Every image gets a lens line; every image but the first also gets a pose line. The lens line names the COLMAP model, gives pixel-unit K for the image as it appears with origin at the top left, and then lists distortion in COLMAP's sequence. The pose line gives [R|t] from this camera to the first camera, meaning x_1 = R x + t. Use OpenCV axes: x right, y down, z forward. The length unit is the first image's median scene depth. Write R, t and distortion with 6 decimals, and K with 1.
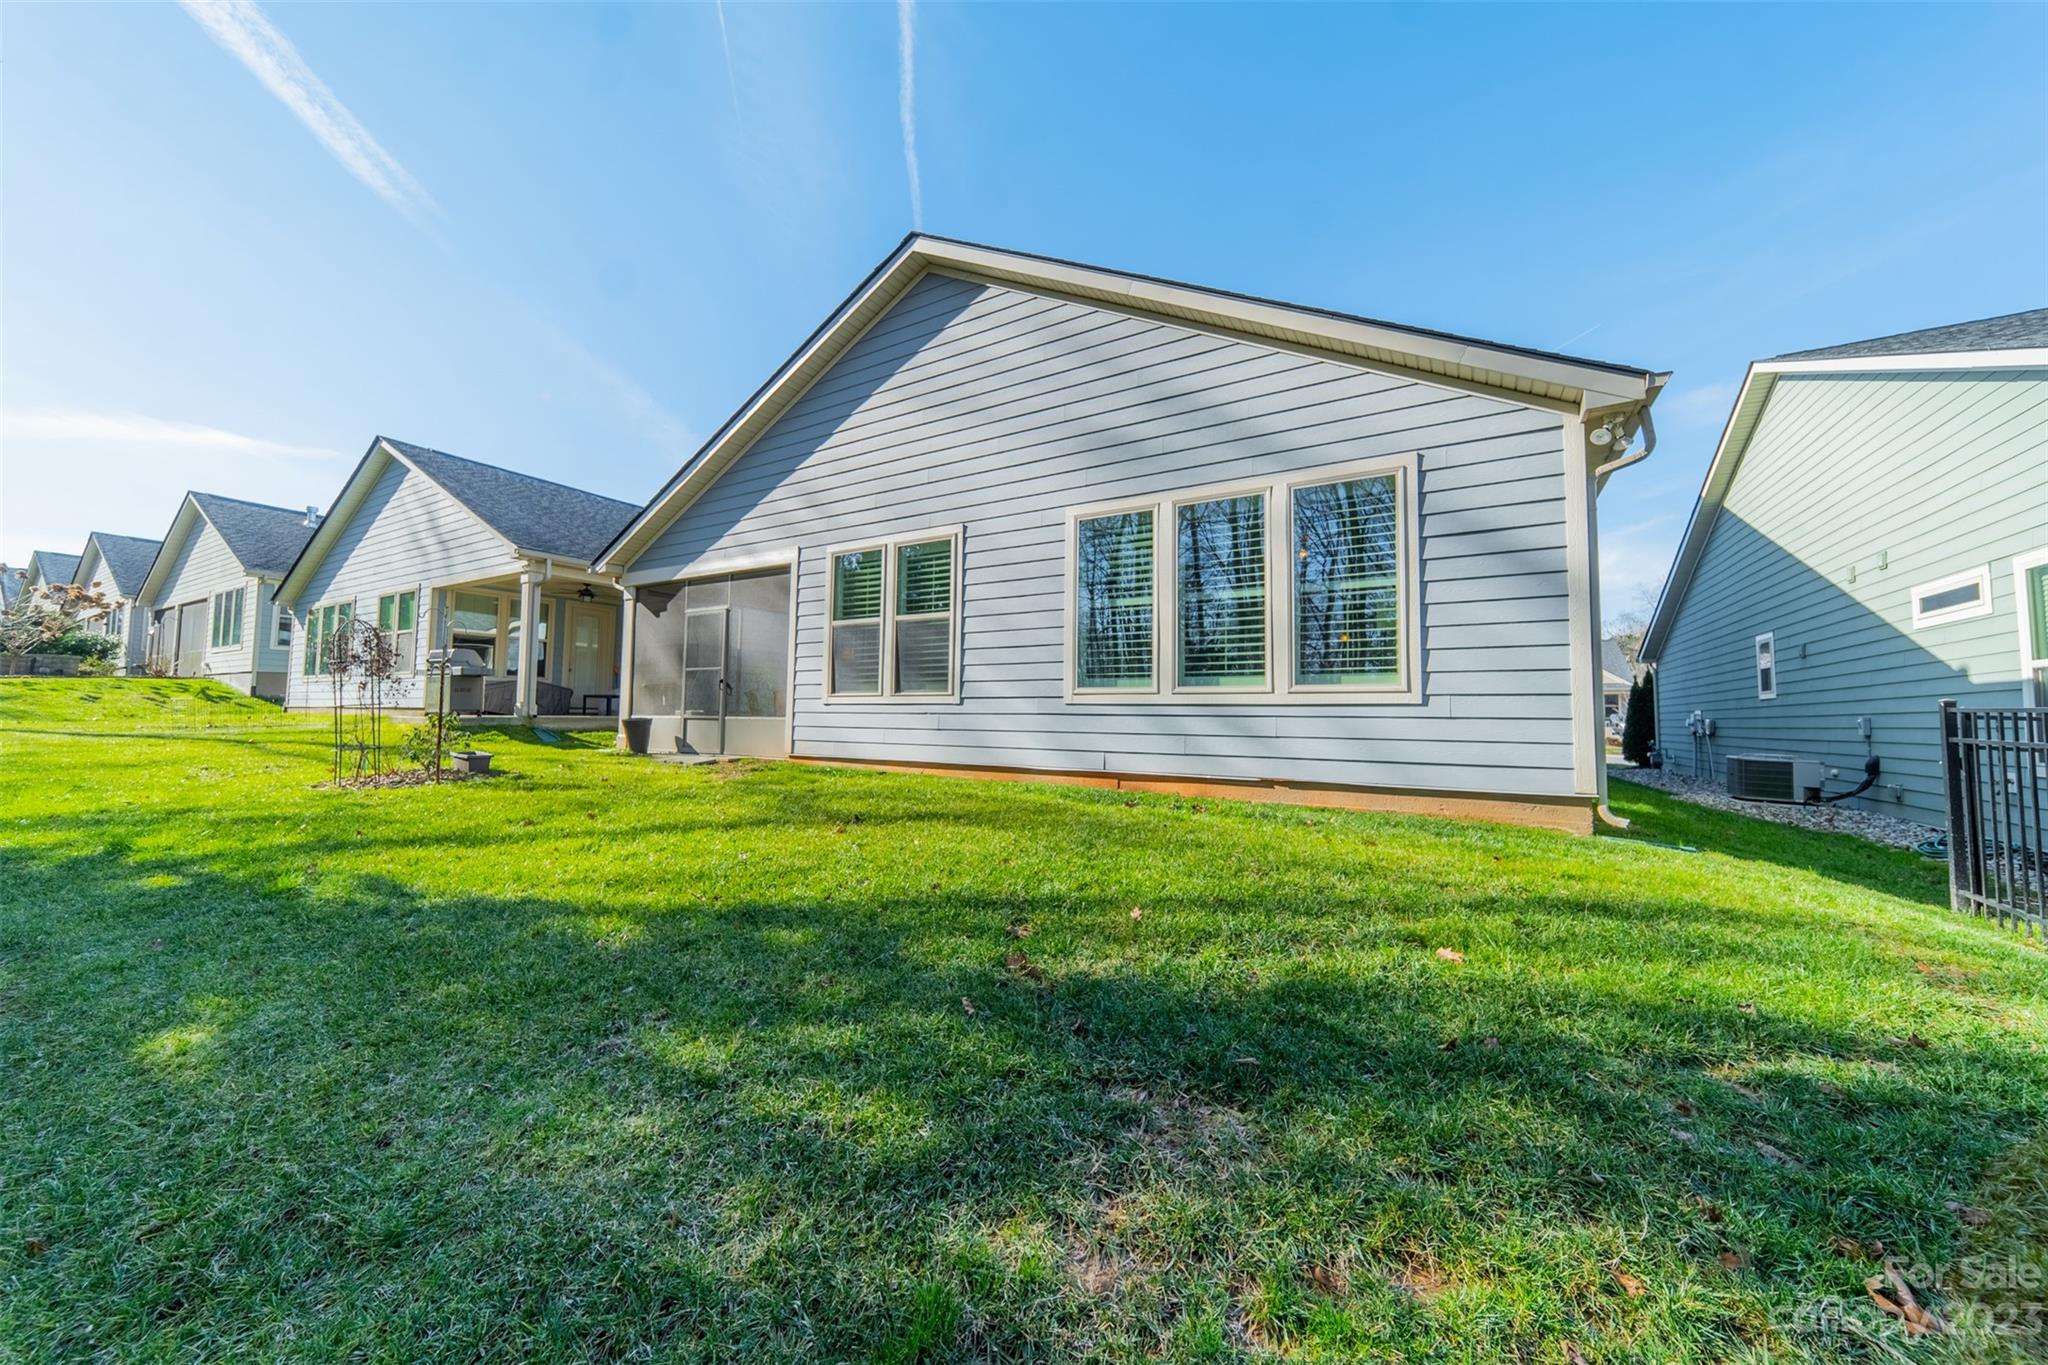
lens RADIAL K [[766.8, 0, 1019.7], [0, 766.8, 670.9], [0, 0, 1]] dist [0.000376, 0.000027]
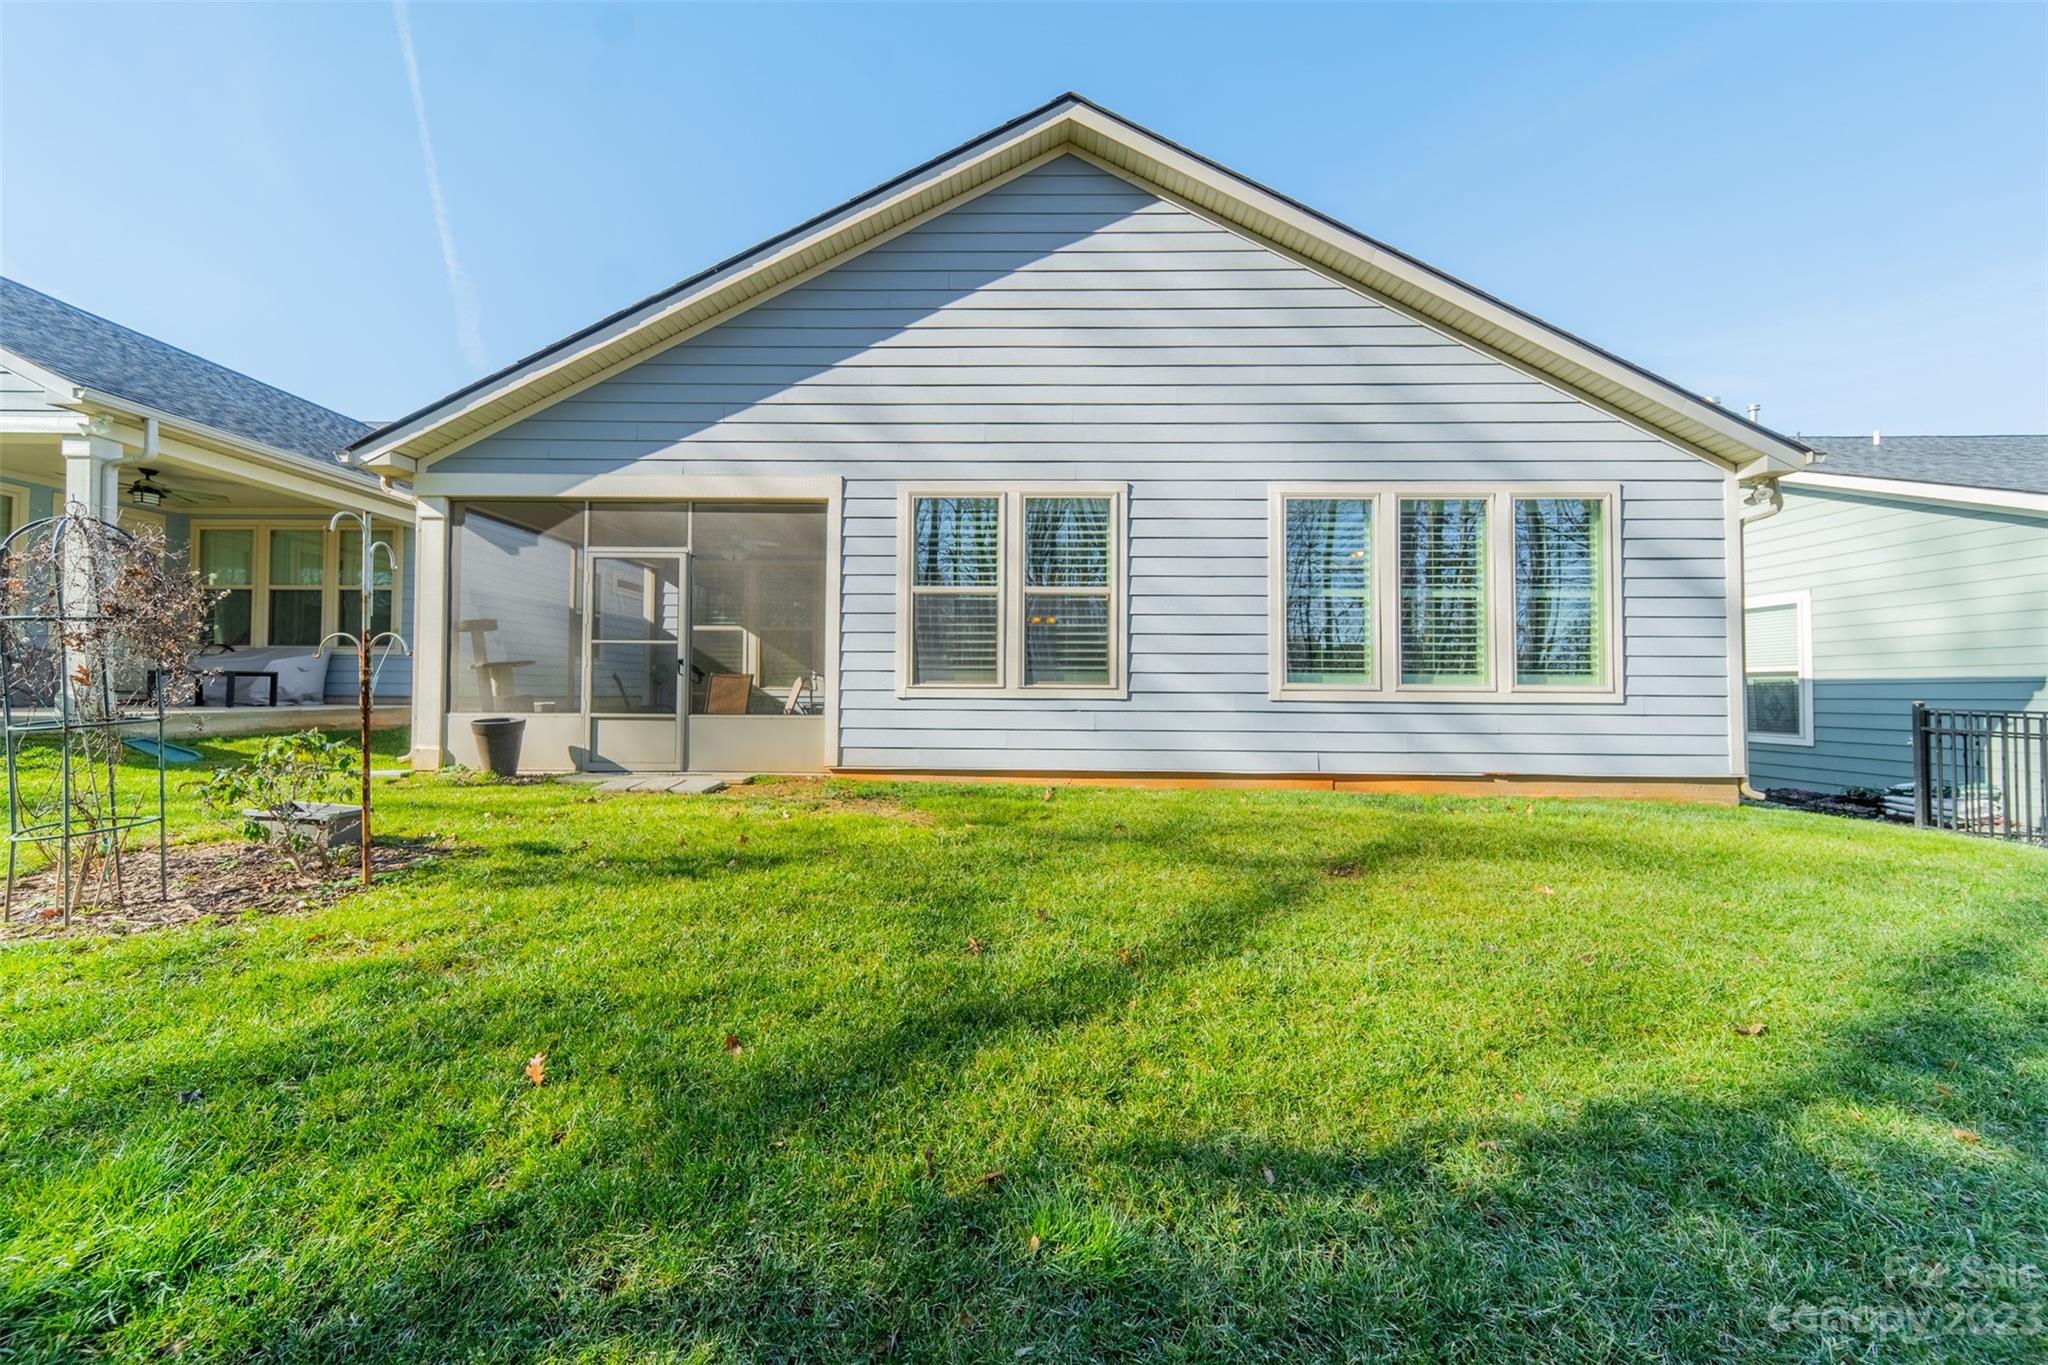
lens RADIAL K [[735.8, 0, 1029.6], [0, 735.8, 694.7], [0, 0, 1]] dist [0.003960, 0.000052]
pose [[0.850574, 0.009002, 0.525779, -0.579257], [-0.029928, 0.999062, 0.031311, 0.015871], [-0.525004, -0.042368, 0.850045, 0.371519]]
